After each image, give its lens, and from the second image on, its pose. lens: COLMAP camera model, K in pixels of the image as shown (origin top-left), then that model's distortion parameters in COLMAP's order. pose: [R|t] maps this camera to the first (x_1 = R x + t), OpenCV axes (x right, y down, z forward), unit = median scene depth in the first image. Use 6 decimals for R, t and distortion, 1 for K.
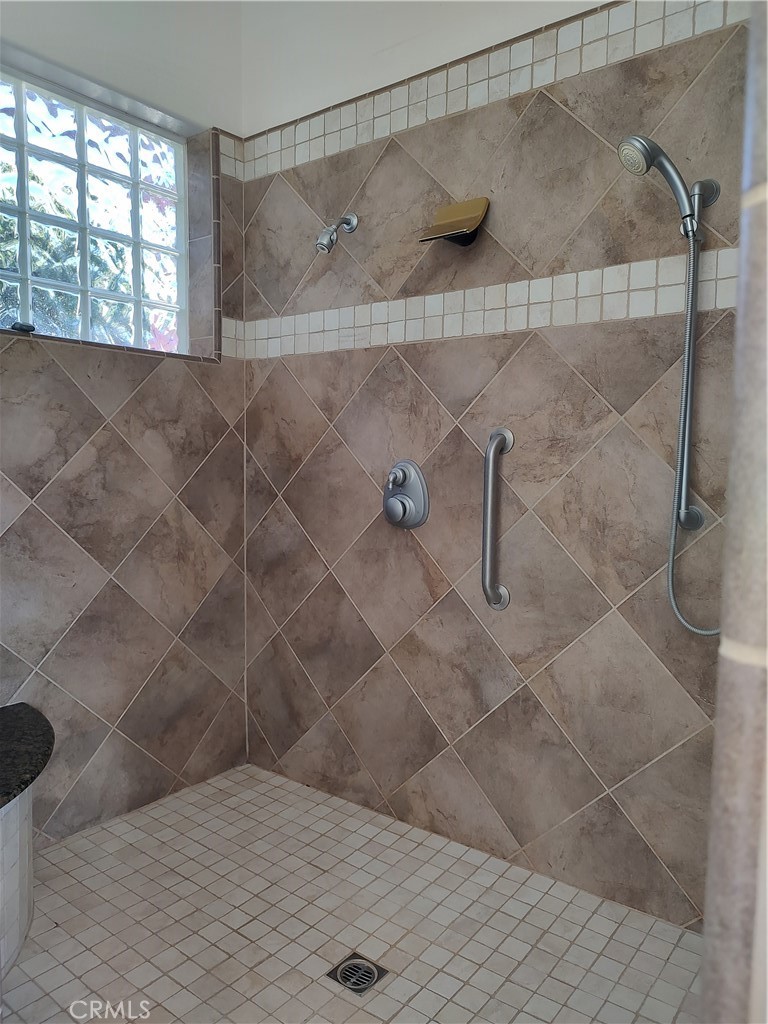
lens RADIAL K [[732.2, 0, 381.6], [0, 732.2, 515.1], [0, 0, 1]] dist [0.022349, -0.030795]
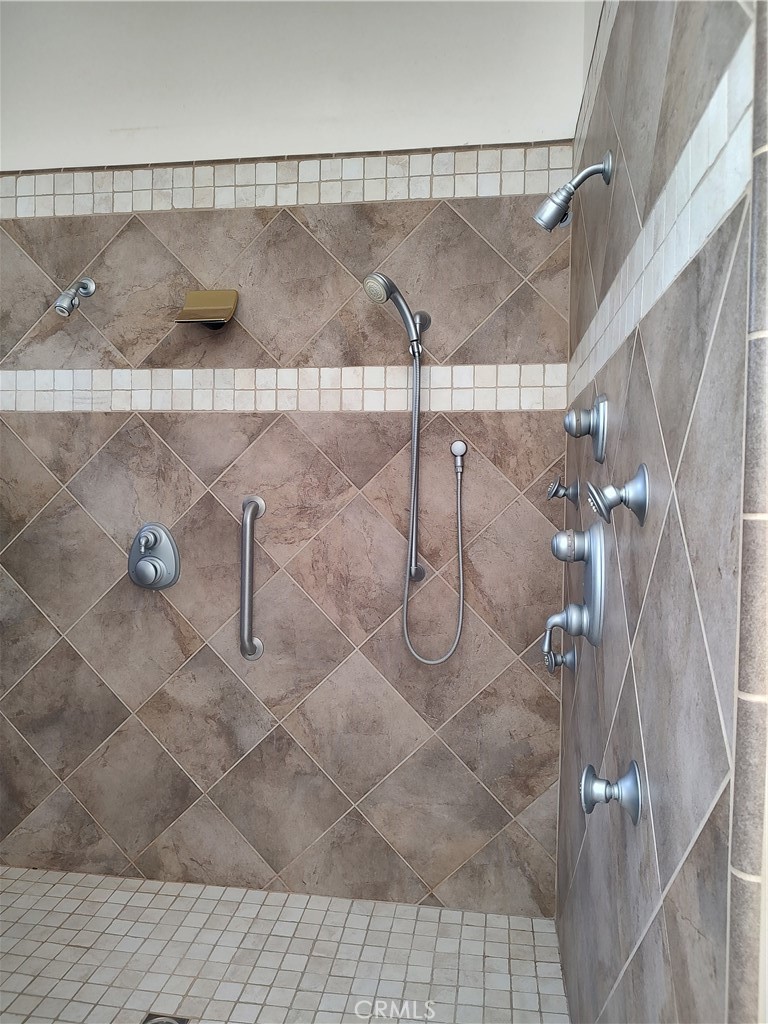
lens RADIAL K [[732.2, 0, 379.2], [0, 732.2, 518.8], [0, 0, 1]] dist [0.022349, -0.030795]
pose [[0.874623, -0.013101, 0.484627, -0.212999], [0.031914, 0.999022, -0.030590, -0.044710], [-0.483753, 0.042222, 0.874186, -0.066530]]
